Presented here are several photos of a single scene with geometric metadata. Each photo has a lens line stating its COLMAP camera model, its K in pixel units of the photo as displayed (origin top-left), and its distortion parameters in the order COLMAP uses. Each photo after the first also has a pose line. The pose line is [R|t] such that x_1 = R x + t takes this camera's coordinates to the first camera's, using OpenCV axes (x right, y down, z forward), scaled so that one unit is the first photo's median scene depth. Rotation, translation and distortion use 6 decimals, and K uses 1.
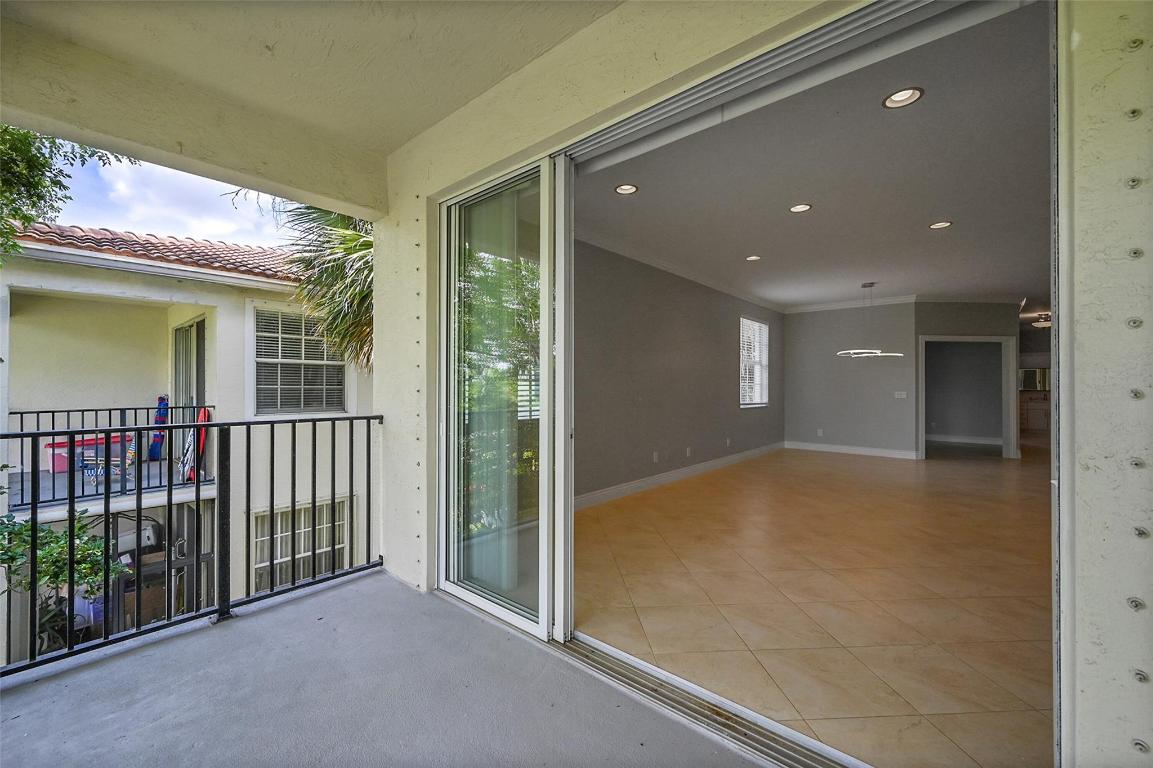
lens RADIAL K [[467.2, 0, 576.5], [0, 467.2, 384.0], [0, 0, 1]] dist [0.000548, 0.000034]
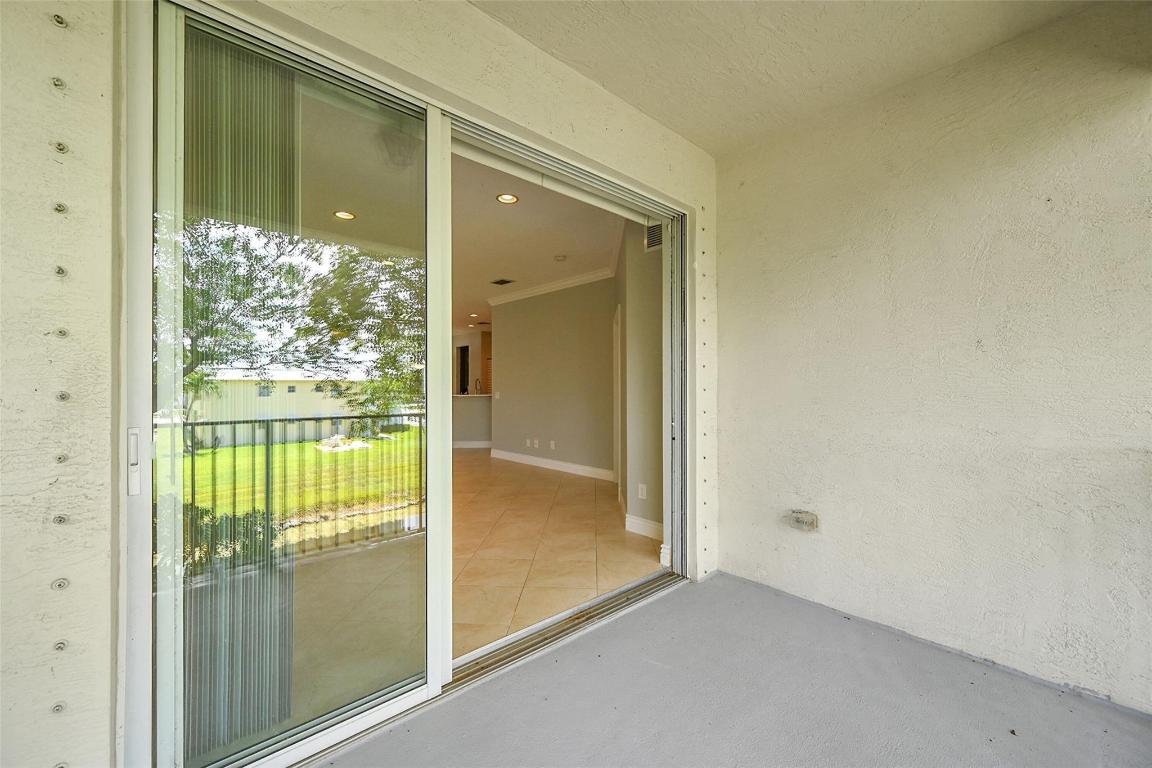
lens RADIAL K [[459.7, 0, 574.1], [0, 459.7, 384.5], [0, 0, 1]] dist [-0.001097, -0.000109]
pose [[0.112585, 0.007171, 0.993616, -0.924362], [-0.002540, 0.999973, -0.006929, 0.009089], [-0.993639, -0.001744, 0.112600, 0.733096]]
